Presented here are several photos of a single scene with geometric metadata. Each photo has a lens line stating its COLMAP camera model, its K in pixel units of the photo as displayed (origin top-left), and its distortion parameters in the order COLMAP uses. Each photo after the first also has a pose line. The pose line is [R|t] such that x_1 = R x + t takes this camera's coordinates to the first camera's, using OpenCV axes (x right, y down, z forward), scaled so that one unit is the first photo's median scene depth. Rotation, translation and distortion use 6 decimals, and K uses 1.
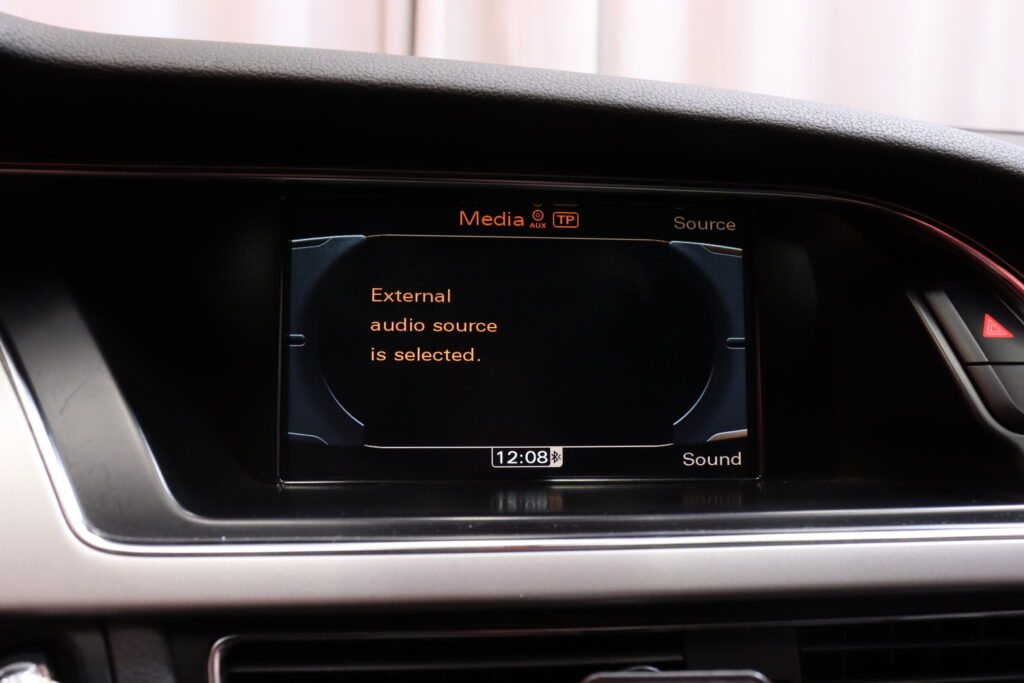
lens RADIAL K [[1060.7, 0, 507.7], [0, 1060.7, 341.9], [0, 0, 1]] dist [-0.060760, 0.000000]
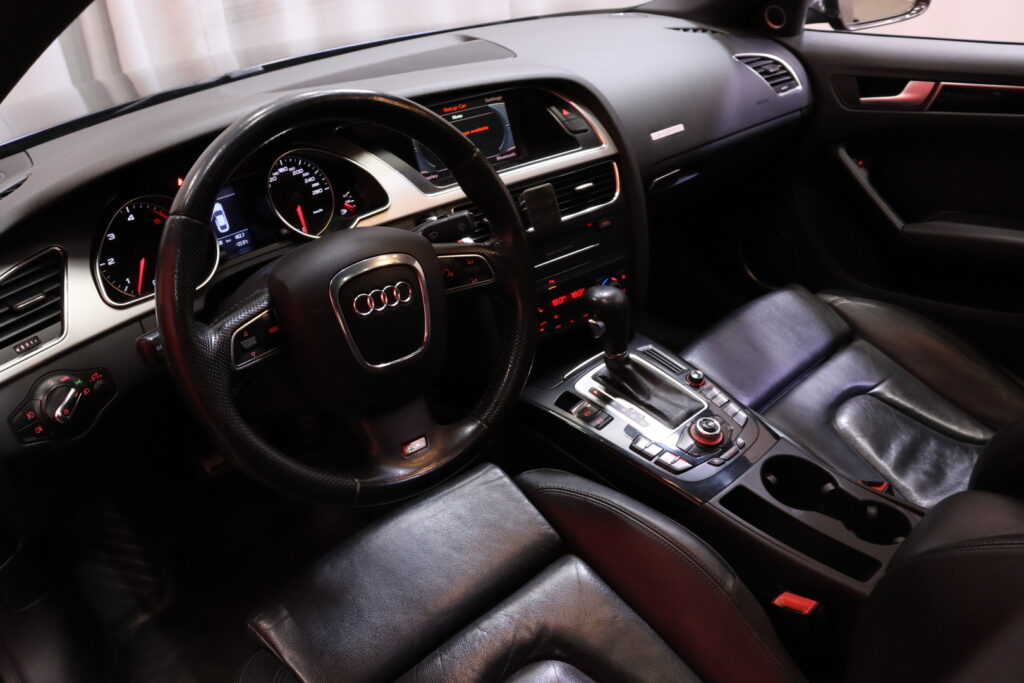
lens RADIAL K [[866.4, 0, 517.5], [0, 866.4, 342.0], [0, 0, 1]] dist [-0.151384, 0.073738]
pose [[0.870345, -0.315558, 0.378051, -1.580467], [0.196567, 0.926516, 0.320826, -0.352878], [-0.451509, -0.204917, 0.868417, -2.576524]]
